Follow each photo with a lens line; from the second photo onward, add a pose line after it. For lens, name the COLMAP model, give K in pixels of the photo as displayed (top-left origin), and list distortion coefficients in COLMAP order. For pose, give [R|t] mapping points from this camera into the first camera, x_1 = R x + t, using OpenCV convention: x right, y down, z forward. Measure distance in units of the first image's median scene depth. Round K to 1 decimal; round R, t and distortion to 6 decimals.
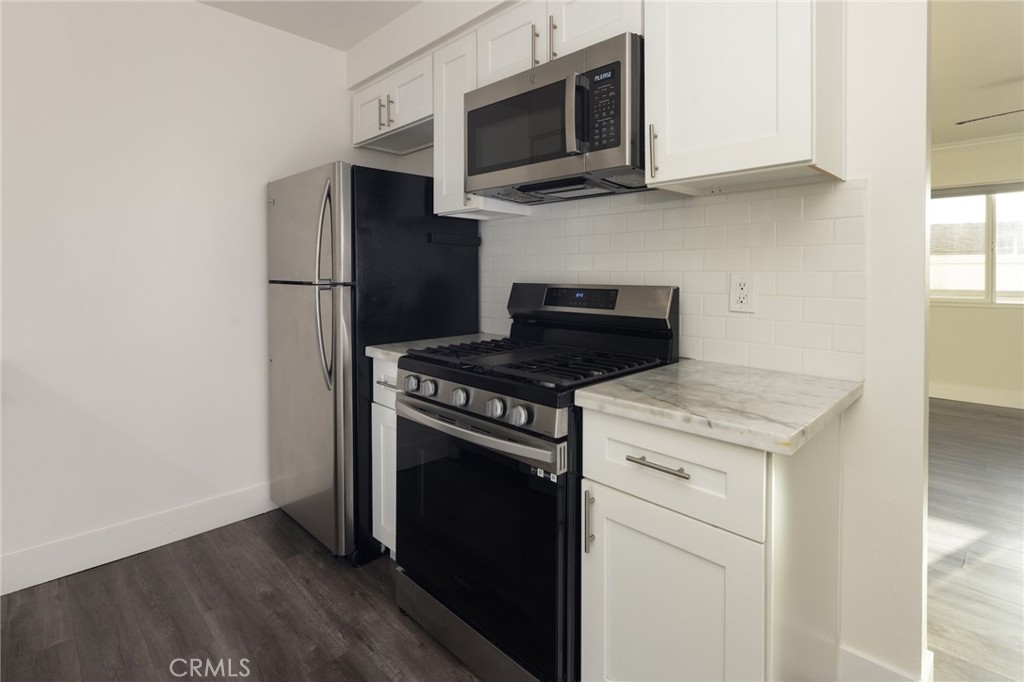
lens RADIAL K [[492.8, 0, 499.5], [0, 492.8, 275.8], [0, 0, 1]] dist [-0.004810, -0.000525]
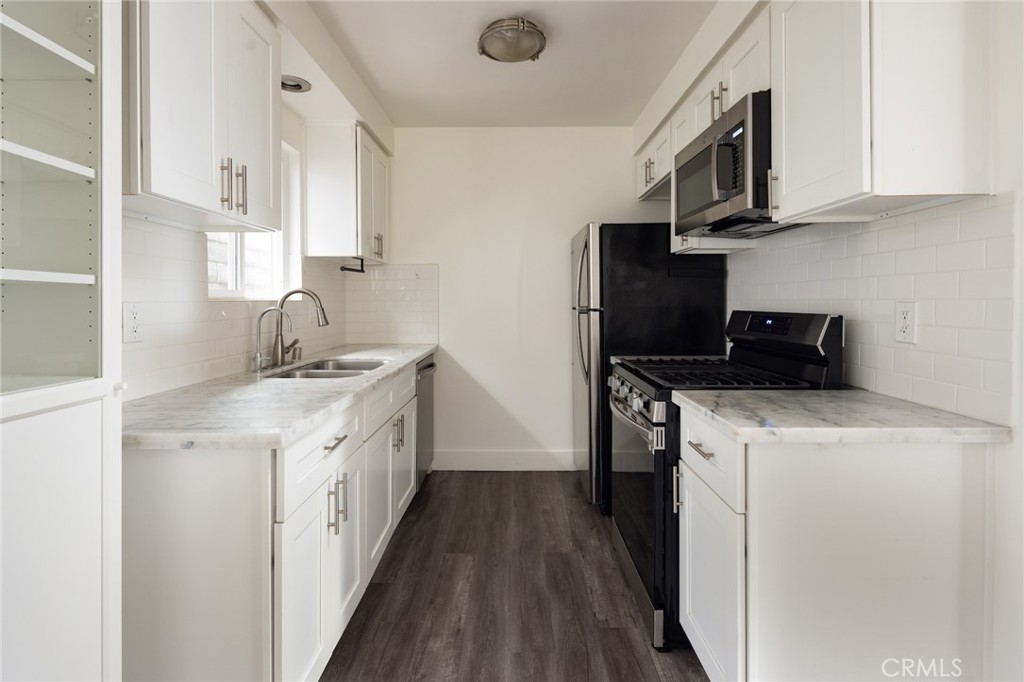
lens RADIAL K [[492.8, 0, 505.9], [0, 492.8, 303.8], [0, 0, 1]] dist [-0.004810, -0.000525]
pose [[0.700307, 0.000232, -0.713841, 0.578369], [0.000528, 1.000000, 0.000844, -0.001785], [0.713841, -0.000968, 0.700307, -0.183491]]
